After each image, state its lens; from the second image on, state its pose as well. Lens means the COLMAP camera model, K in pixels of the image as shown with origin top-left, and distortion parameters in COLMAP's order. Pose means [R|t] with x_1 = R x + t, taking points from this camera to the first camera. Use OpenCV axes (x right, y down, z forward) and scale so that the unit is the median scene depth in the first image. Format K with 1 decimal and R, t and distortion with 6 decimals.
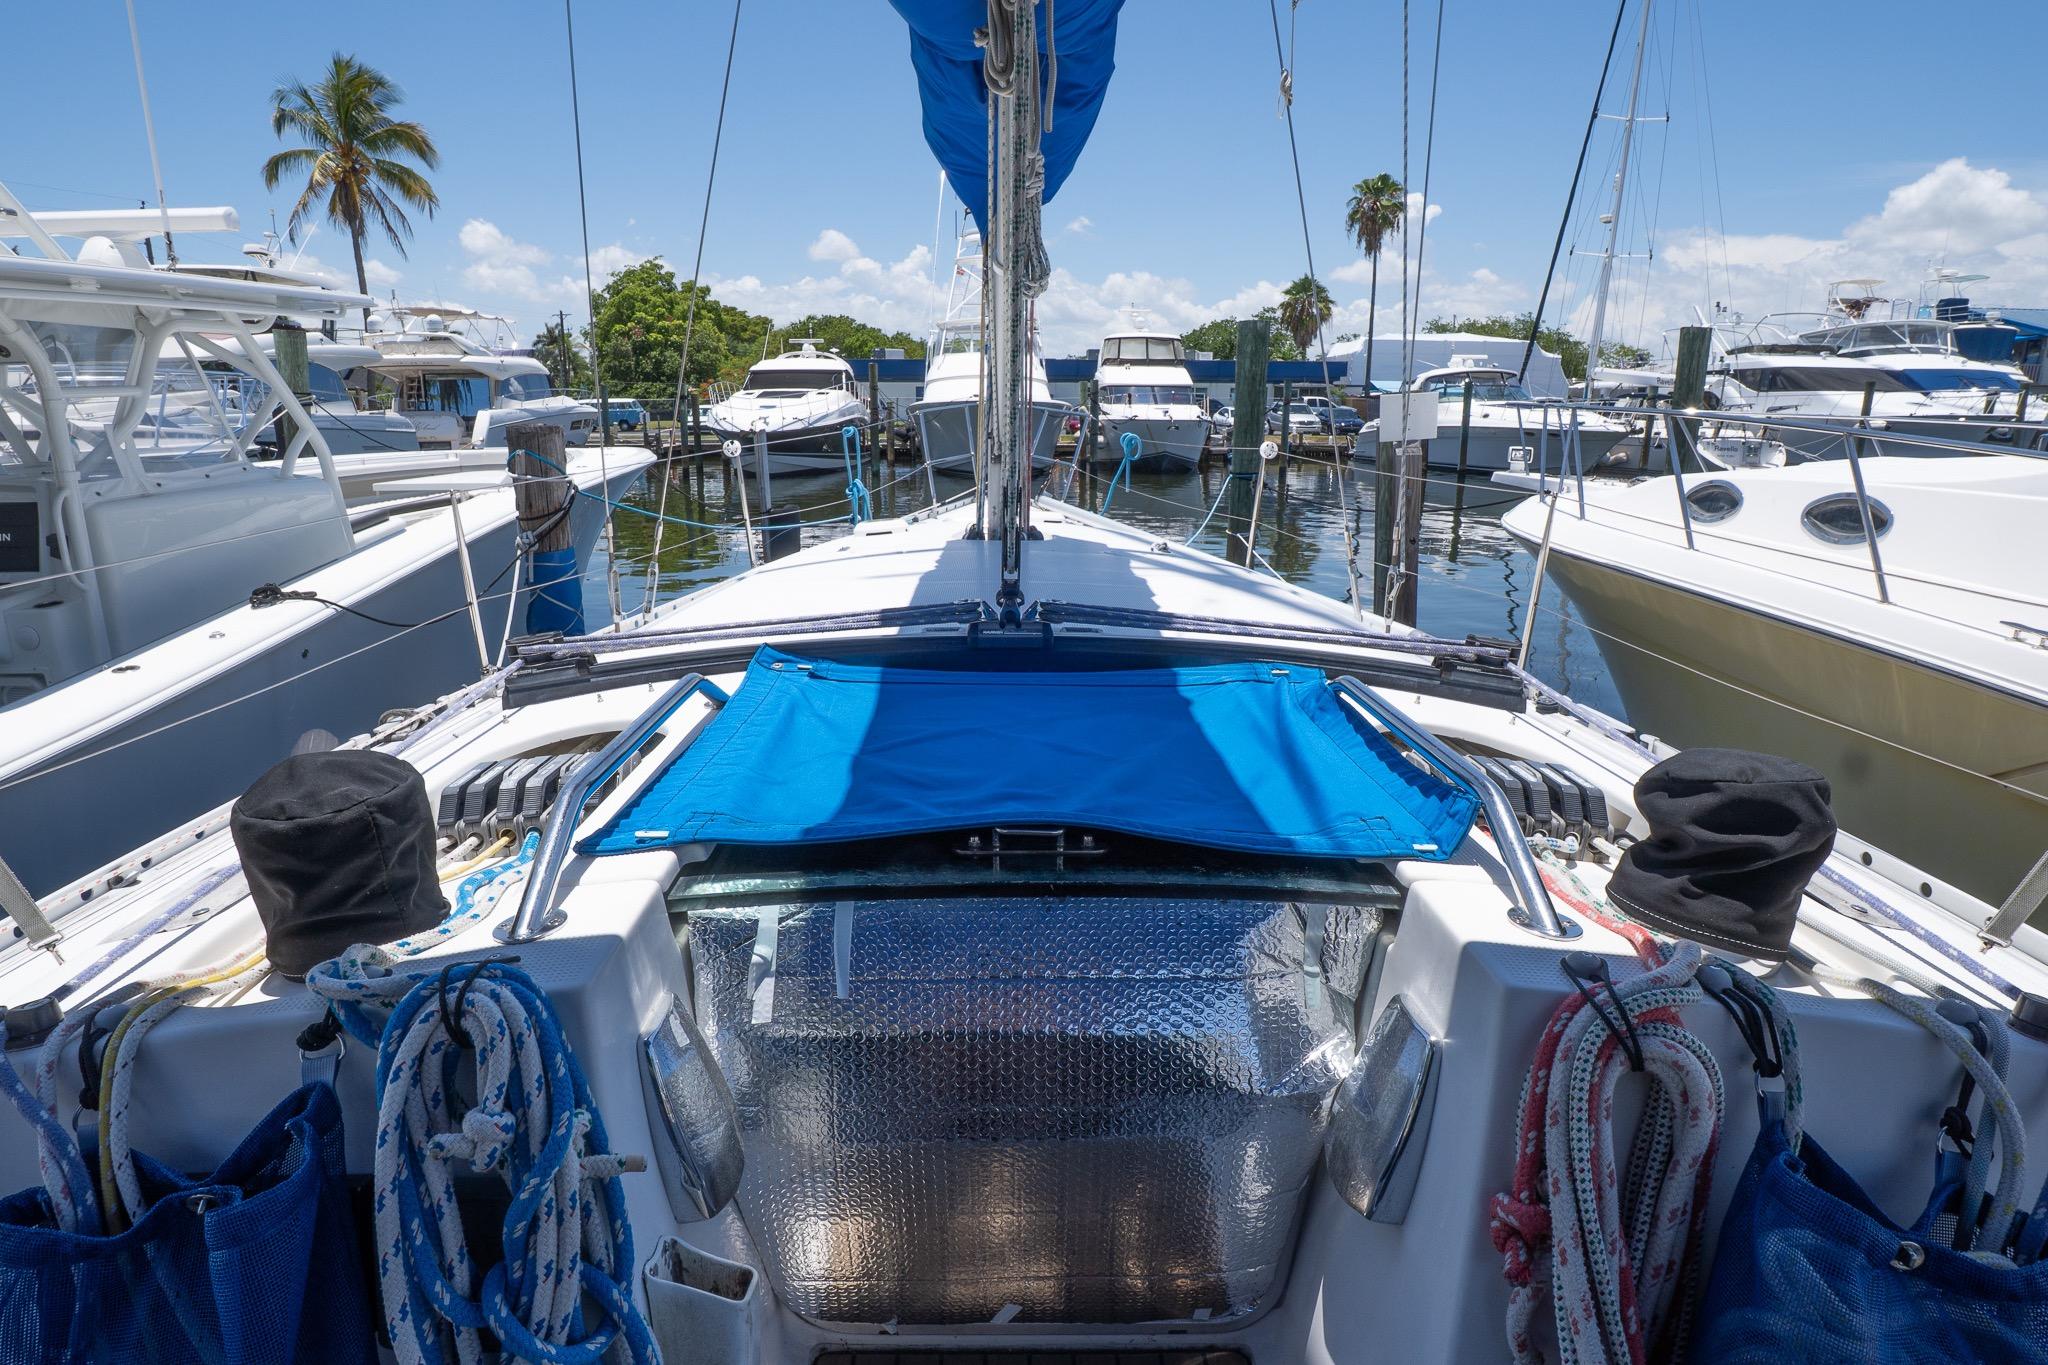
lens RADIAL K [[1119.8, 0, 1034.8], [0, 1119.8, 720.8], [0, 0, 1]] dist [-0.046859, 0.000339]
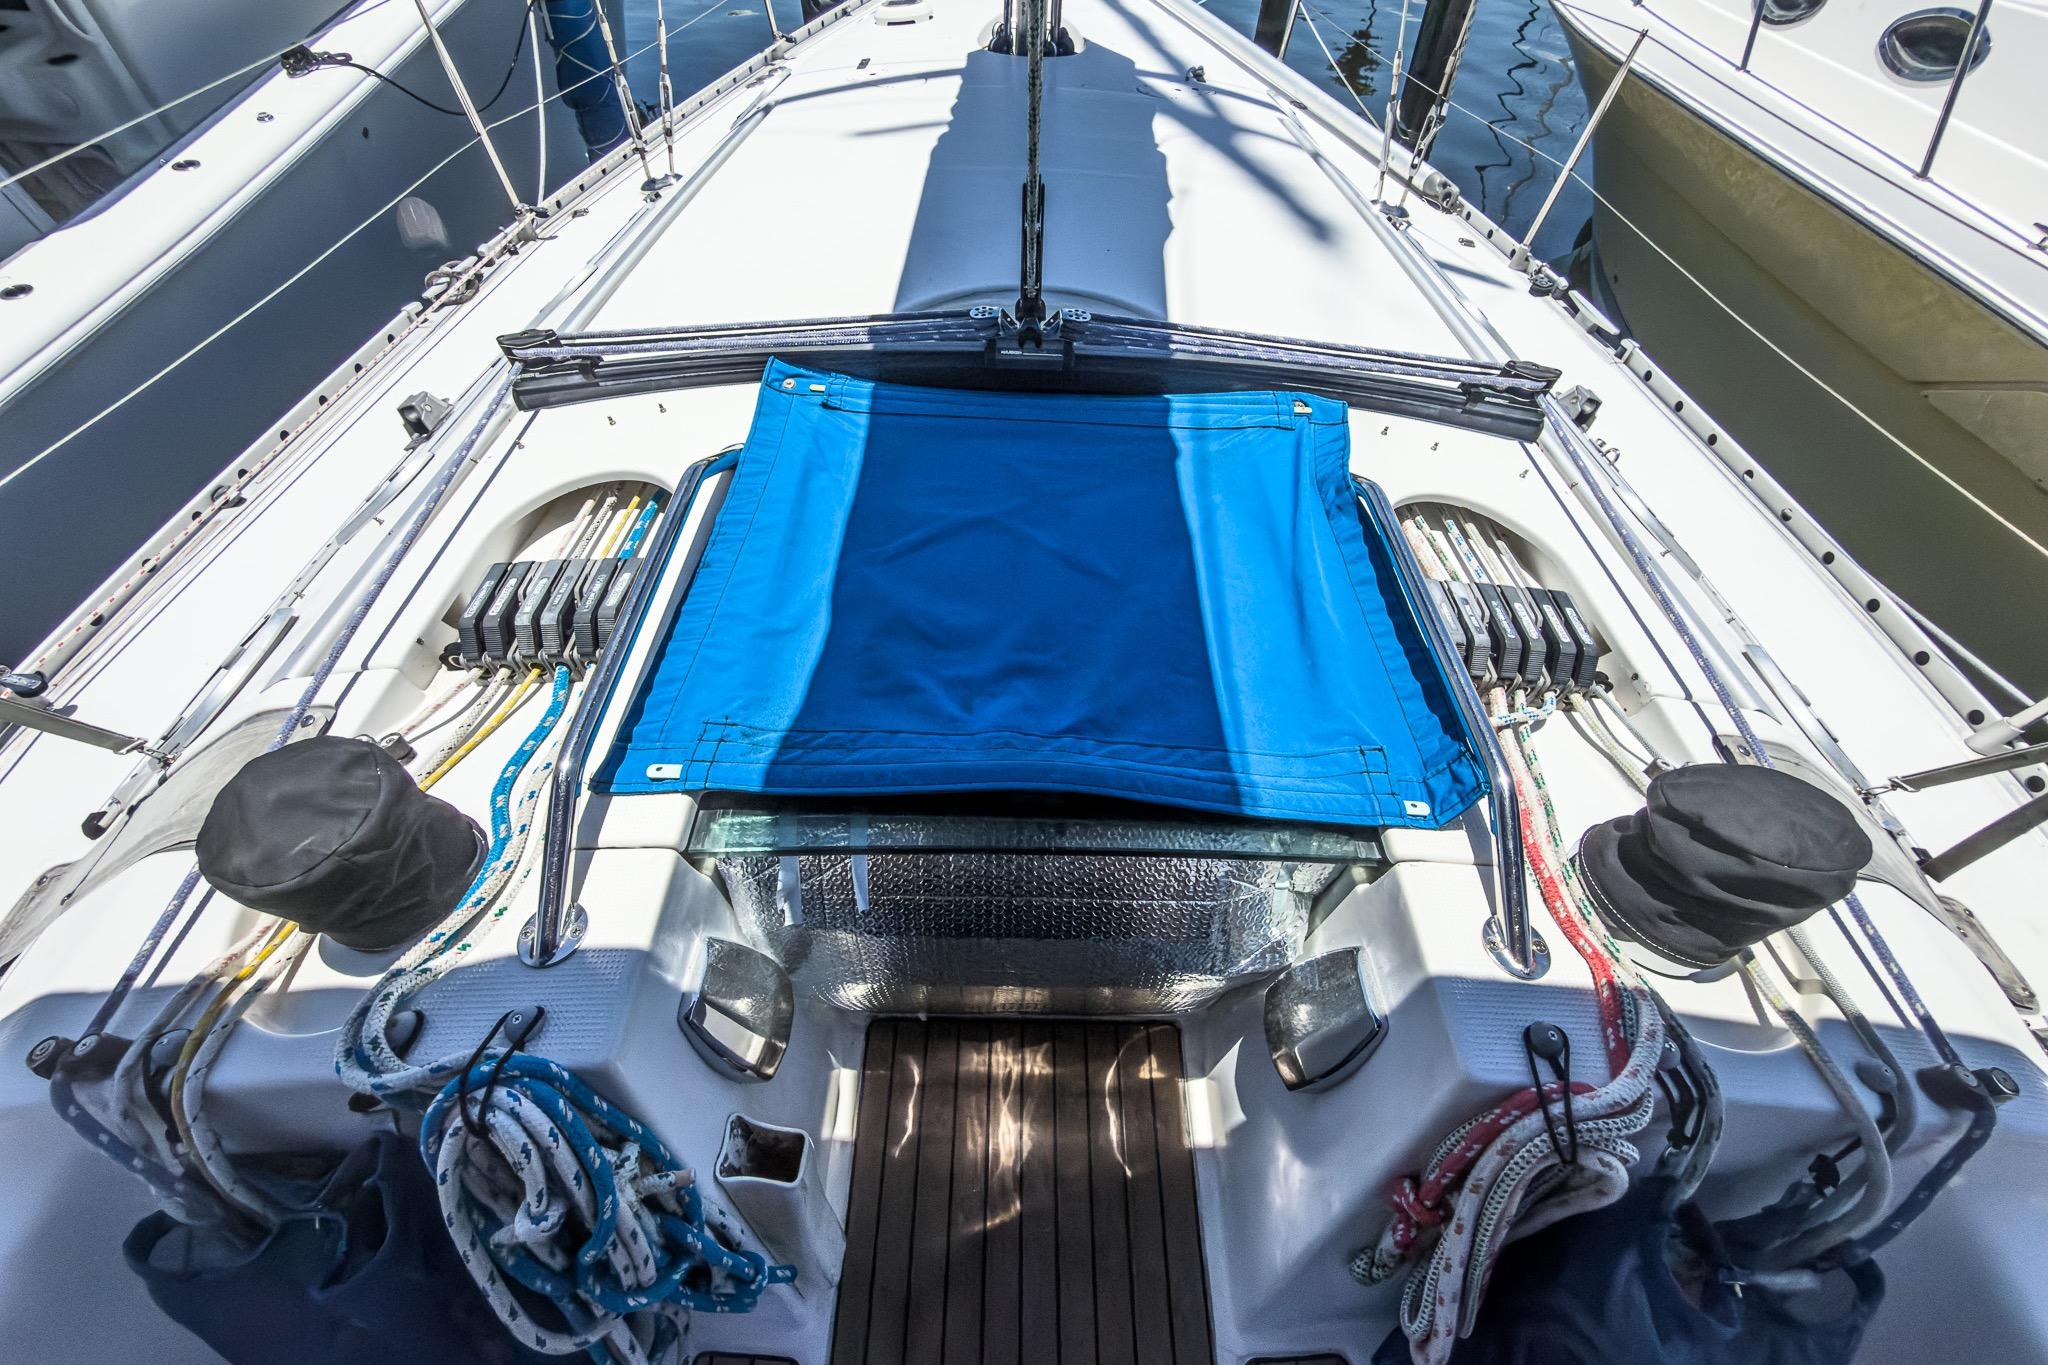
lens RADIAL K [[812.6, 0, 1041.3], [0, 812.6, 684.6], [0, 0, 1]] dist [0.001272, -0.005729]
pose [[0.999137, 0.041370, 0.003660, -0.003622], [-0.036075, 0.820815, 0.570053, -0.322345], [0.020579, -0.569693, 0.821600, 0.357156]]
